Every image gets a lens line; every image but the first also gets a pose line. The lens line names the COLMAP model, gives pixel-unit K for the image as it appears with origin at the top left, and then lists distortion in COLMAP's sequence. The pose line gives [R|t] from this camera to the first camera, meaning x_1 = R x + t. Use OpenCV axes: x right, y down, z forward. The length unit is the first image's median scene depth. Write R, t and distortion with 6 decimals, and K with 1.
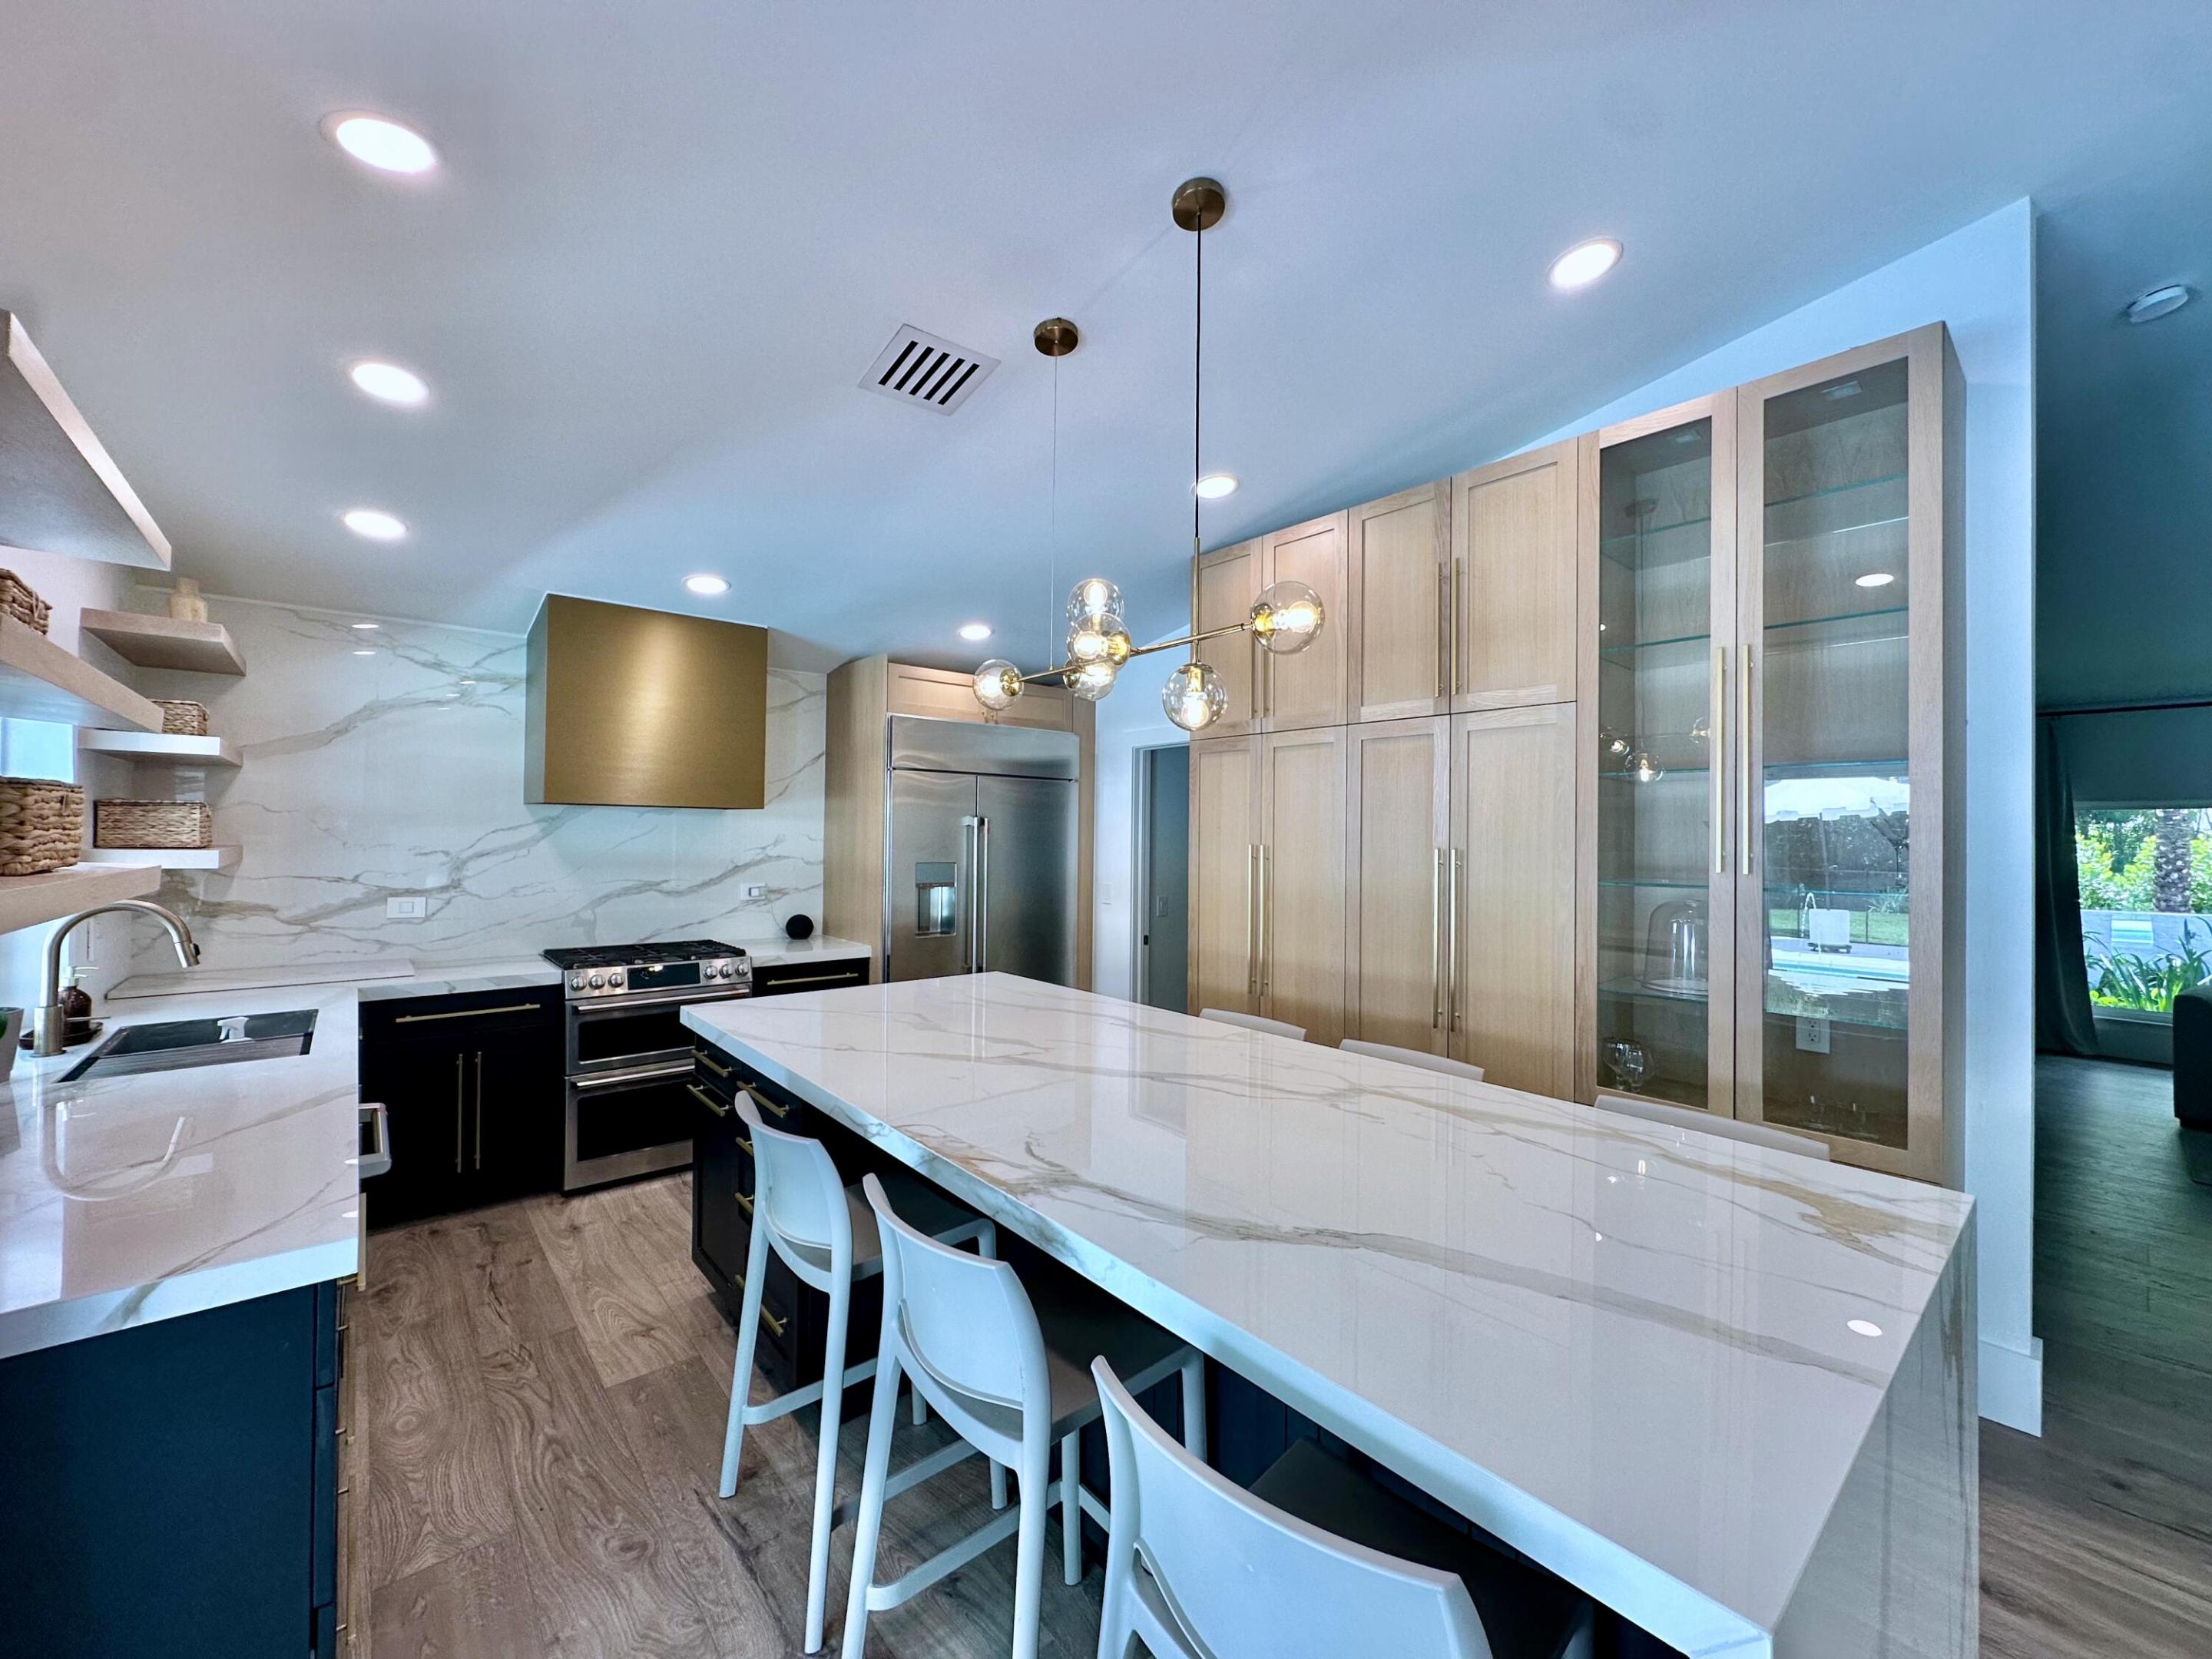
lens RADIAL K [[879.3, 0, 1105.8], [0, 879.3, 825.8], [0, 0, 1]] dist [-0.002883, 0.000332]
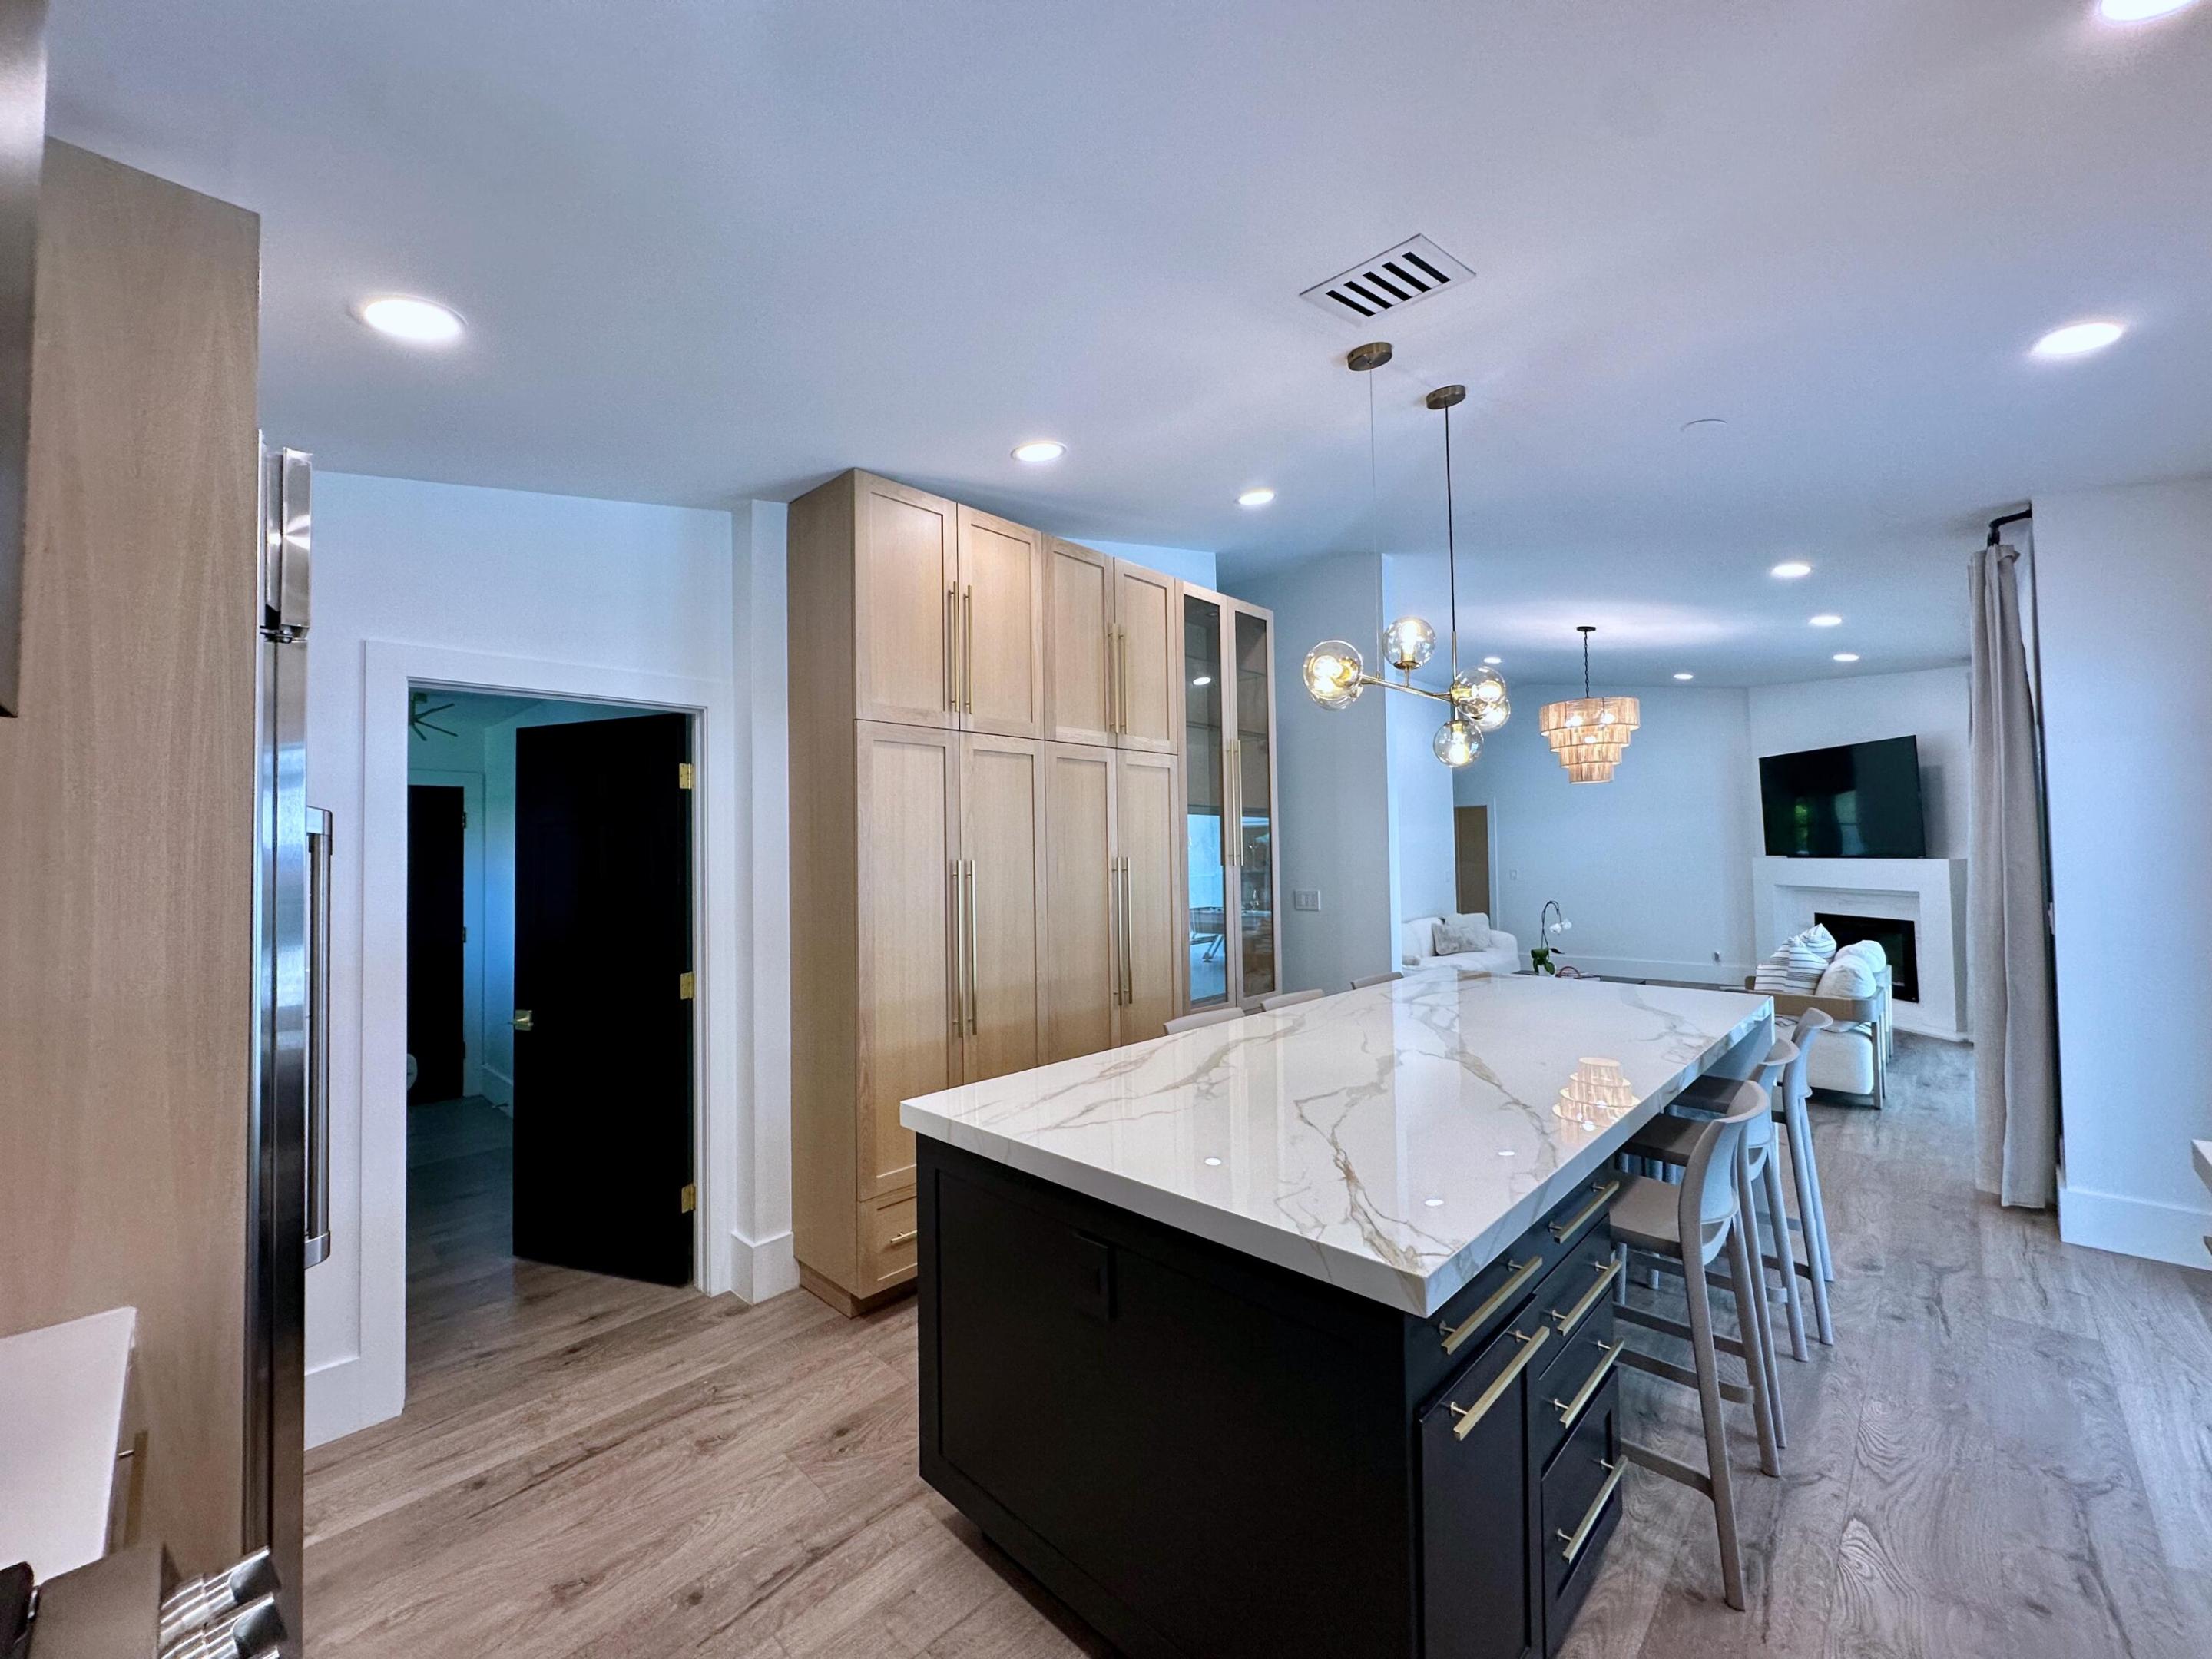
lens RADIAL K [[891.6, 0, 1160.8], [0, 891.6, 823.7], [0, 0, 1]] dist [0.024331, 0.000230]
pose [[-0.137141, 0.035017, 0.989932, -0.831219], [0.012776, 0.999354, -0.033580, 0.019917], [-0.990469, 0.008043, -0.137499, 1.100114]]
